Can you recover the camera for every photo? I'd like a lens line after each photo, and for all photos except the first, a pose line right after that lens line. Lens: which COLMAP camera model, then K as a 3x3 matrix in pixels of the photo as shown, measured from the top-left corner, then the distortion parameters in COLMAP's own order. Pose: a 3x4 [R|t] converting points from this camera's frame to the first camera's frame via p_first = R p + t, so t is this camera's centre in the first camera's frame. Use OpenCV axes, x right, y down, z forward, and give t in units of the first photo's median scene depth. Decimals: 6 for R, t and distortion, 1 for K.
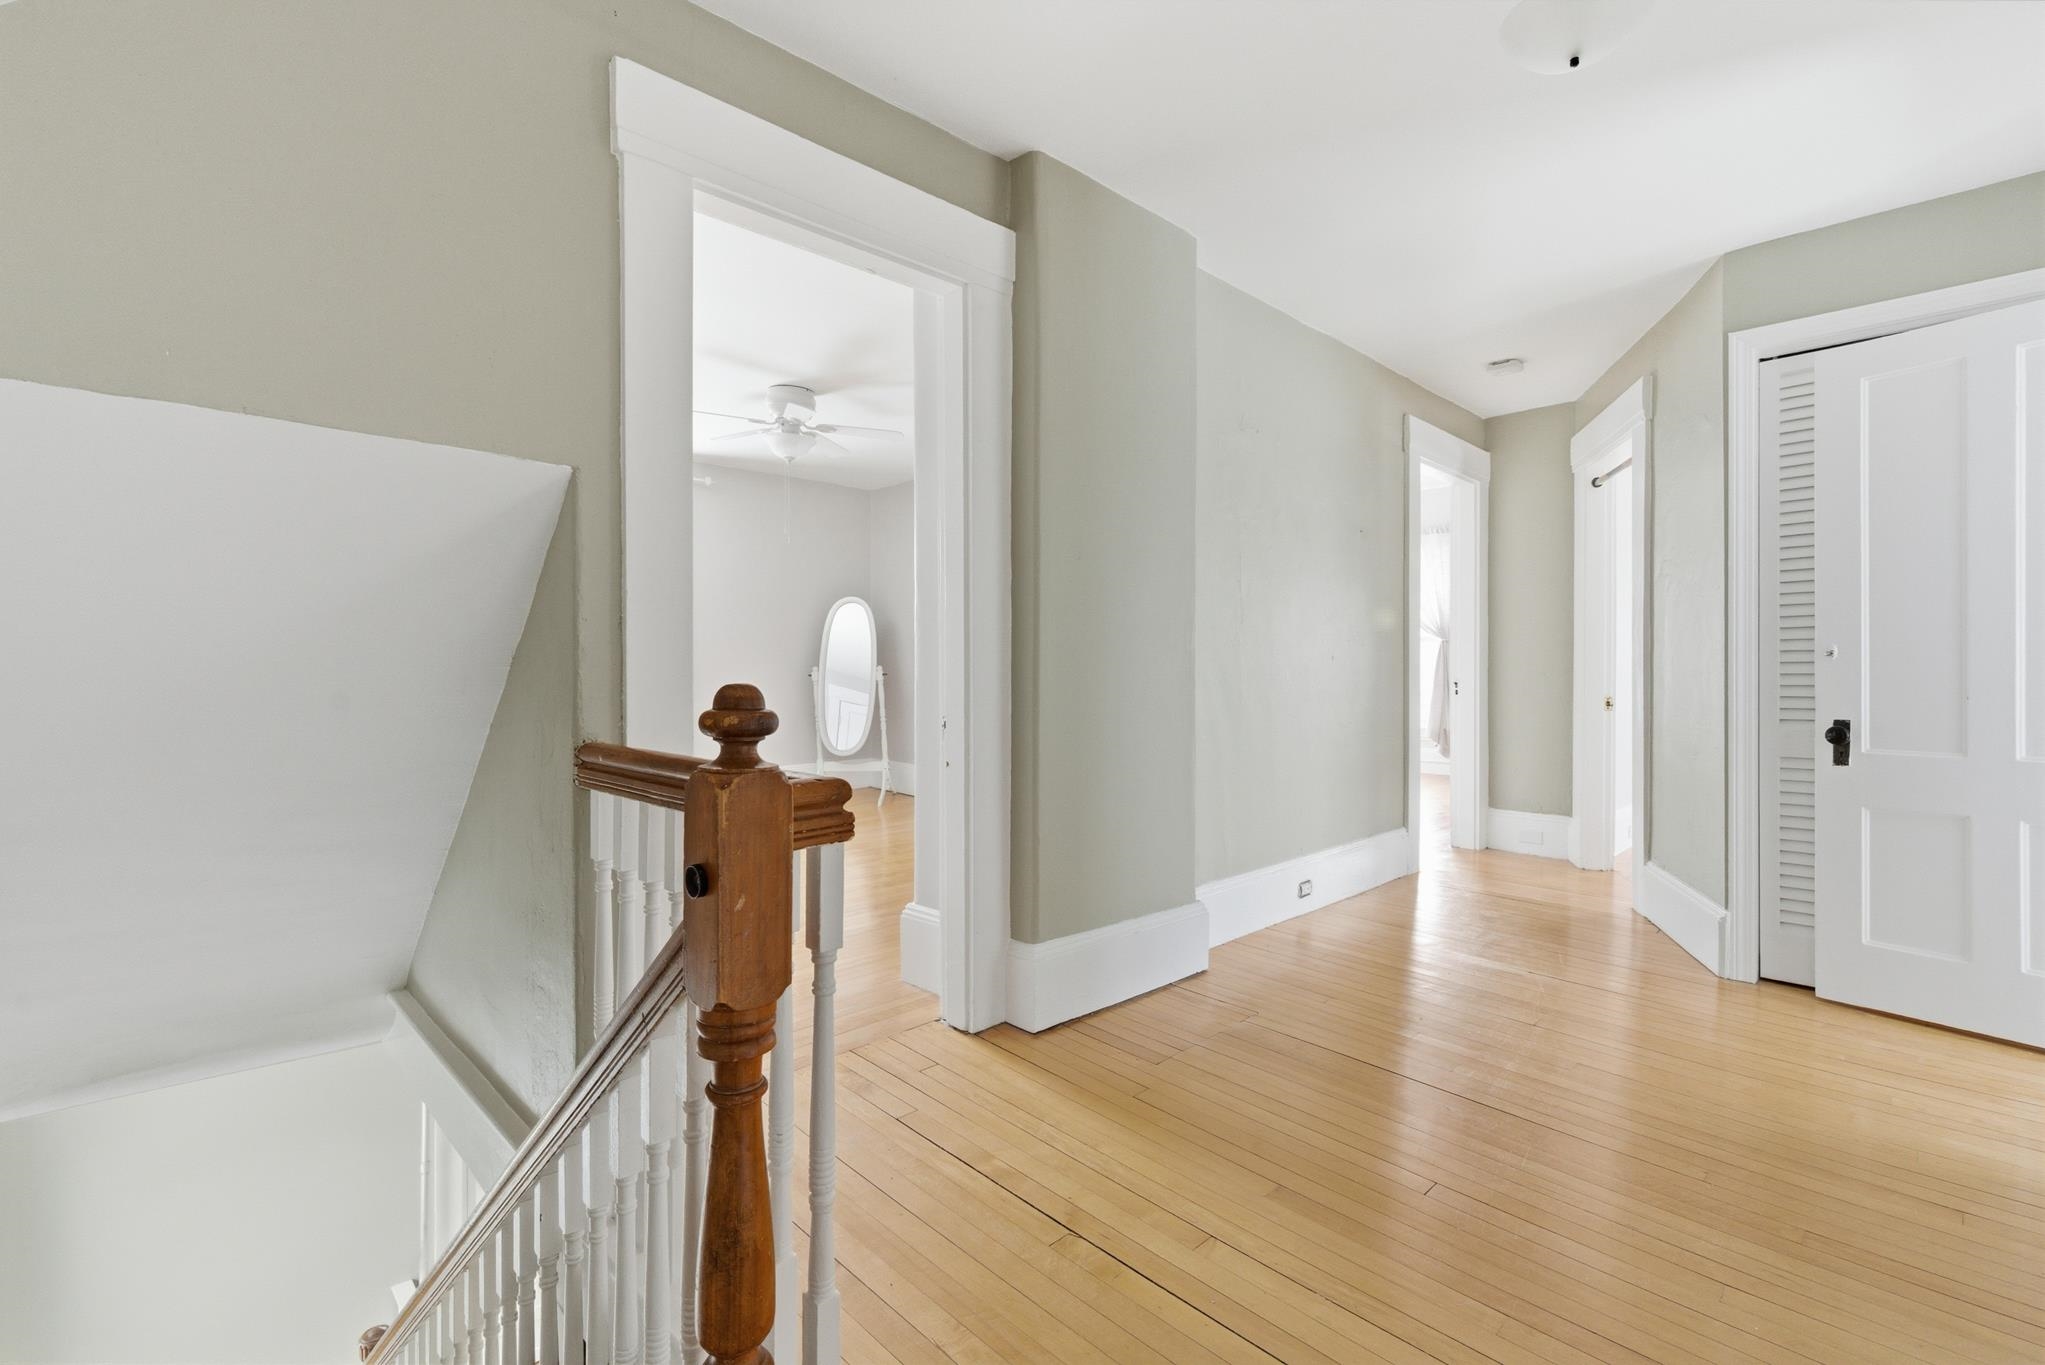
lens RADIAL K [[921.2, 0, 1018.7], [0, 921.2, 674.5], [0, 0, 1]] dist [-0.000360, -0.001437]
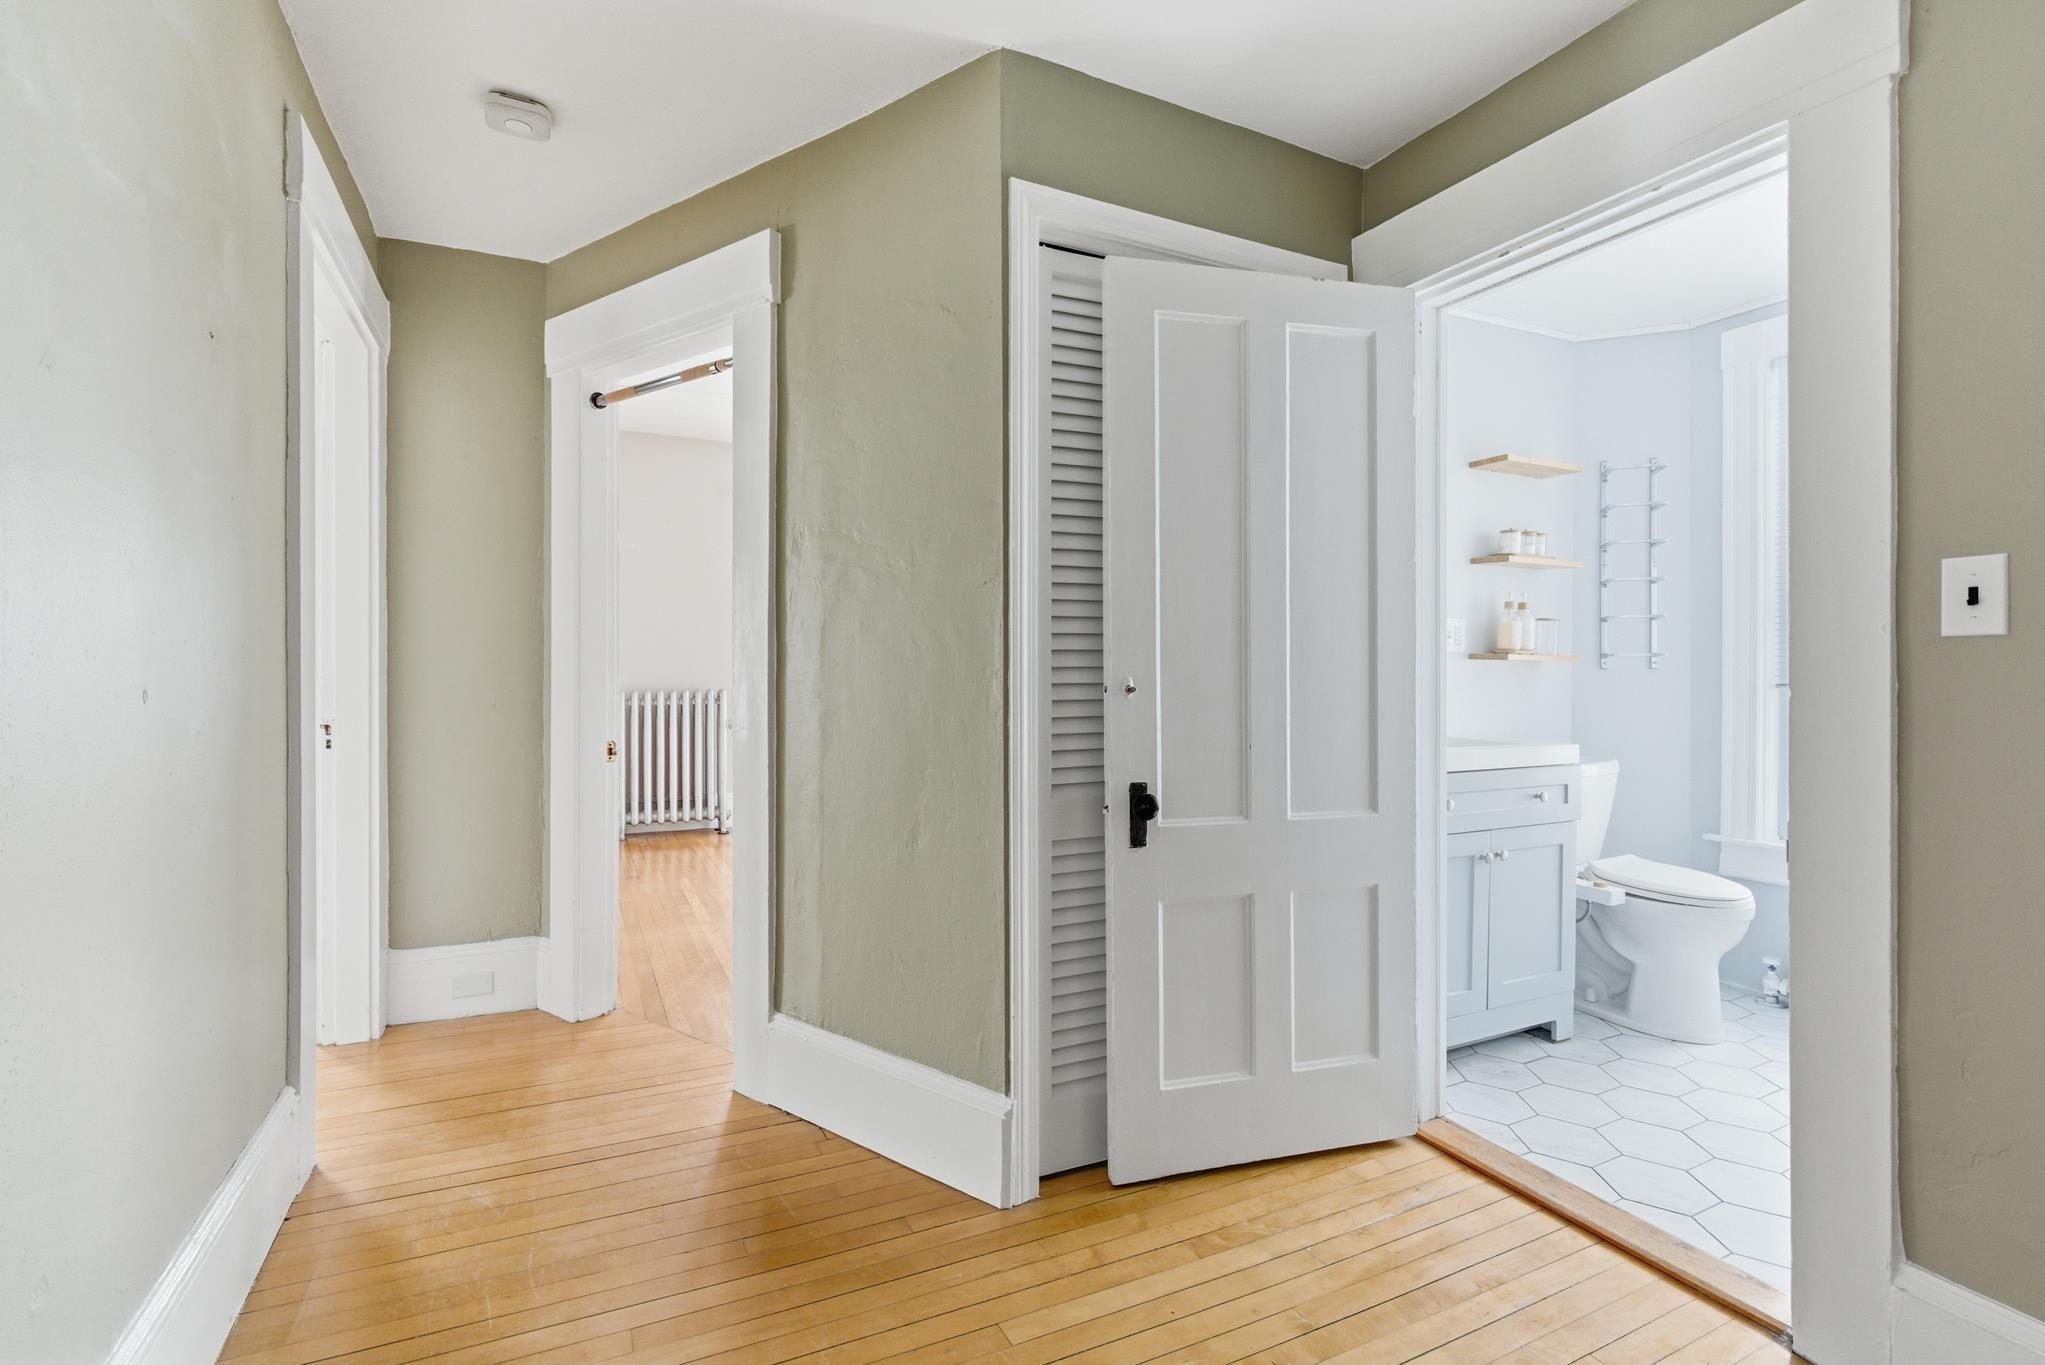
lens RADIAL K [[921.2, 0, 1022.7], [0, 921.2, 674.7], [0, 0, 1]] dist [-0.000360, -0.001437]
pose [[0.303118, 0.003191, 0.952948, 0.164357], [-0.001033, 0.999995, -0.003020, -0.027348], [-0.952953, -0.000069, 0.303119, 0.753812]]
